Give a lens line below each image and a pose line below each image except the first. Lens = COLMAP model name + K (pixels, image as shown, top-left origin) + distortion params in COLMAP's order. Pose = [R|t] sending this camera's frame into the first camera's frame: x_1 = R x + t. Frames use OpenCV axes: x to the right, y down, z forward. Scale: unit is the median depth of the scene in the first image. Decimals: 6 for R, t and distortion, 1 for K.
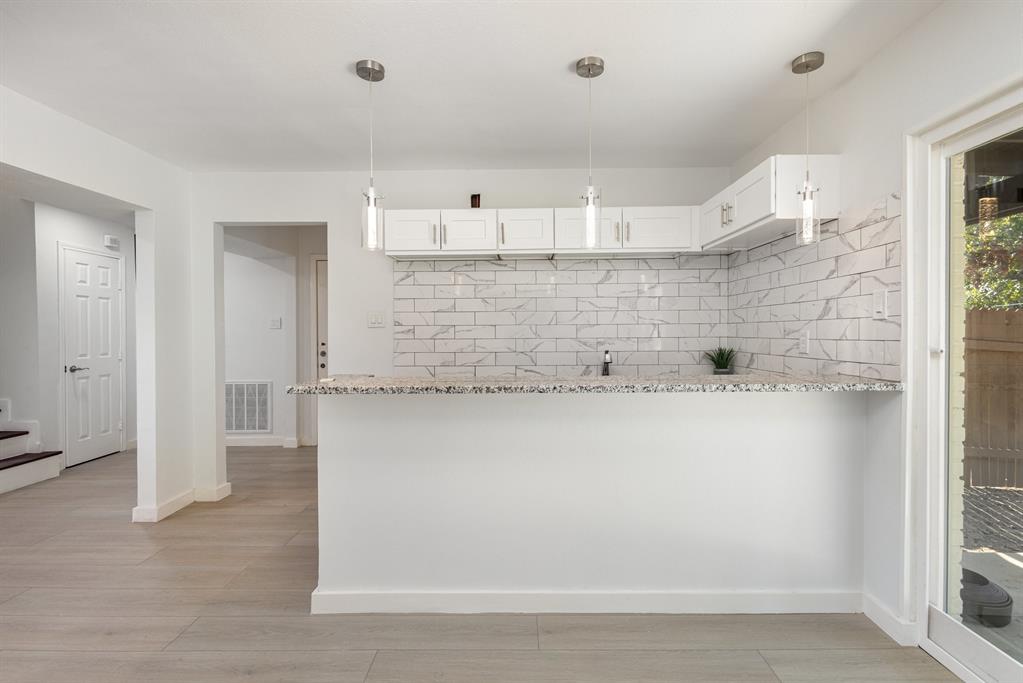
lens RADIAL K [[471.5, 0, 514.1], [0, 471.5, 334.8], [0, 0, 1]] dist [-0.000588, 0.001064]
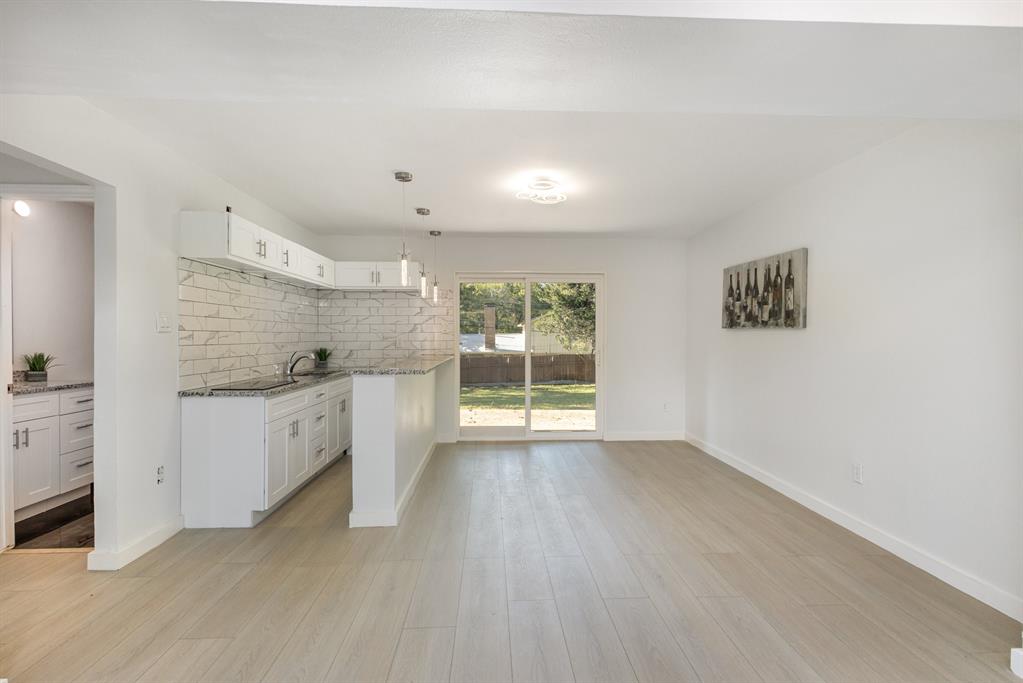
lens RADIAL K [[471.5, 0, 509.2], [0, 471.5, 341.3], [0, 0, 1]] dist [-0.000588, 0.001064]
pose [[-0.044716, -0.004516, 0.998990, -1.165724], [0.009870, 0.999939, 0.004962, 0.002700], [-0.998951, 0.010081, -0.044668, 0.426156]]
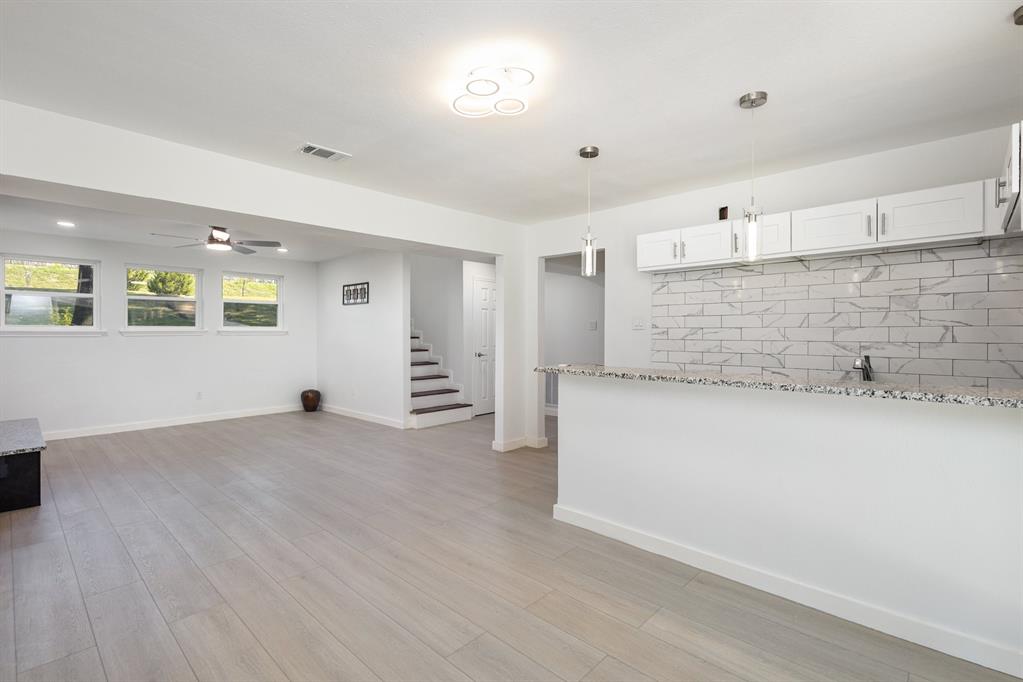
lens RADIAL K [[471.5, 0, 511.1], [0, 471.5, 333.6], [0, 0, 1]] dist [-0.000588, 0.001064]
pose [[0.730921, 0.008047, -0.682415, 0.306258], [-0.010633, 0.999943, 0.000403, -0.002121], [0.682379, 0.006961, 0.730965, -0.126991]]
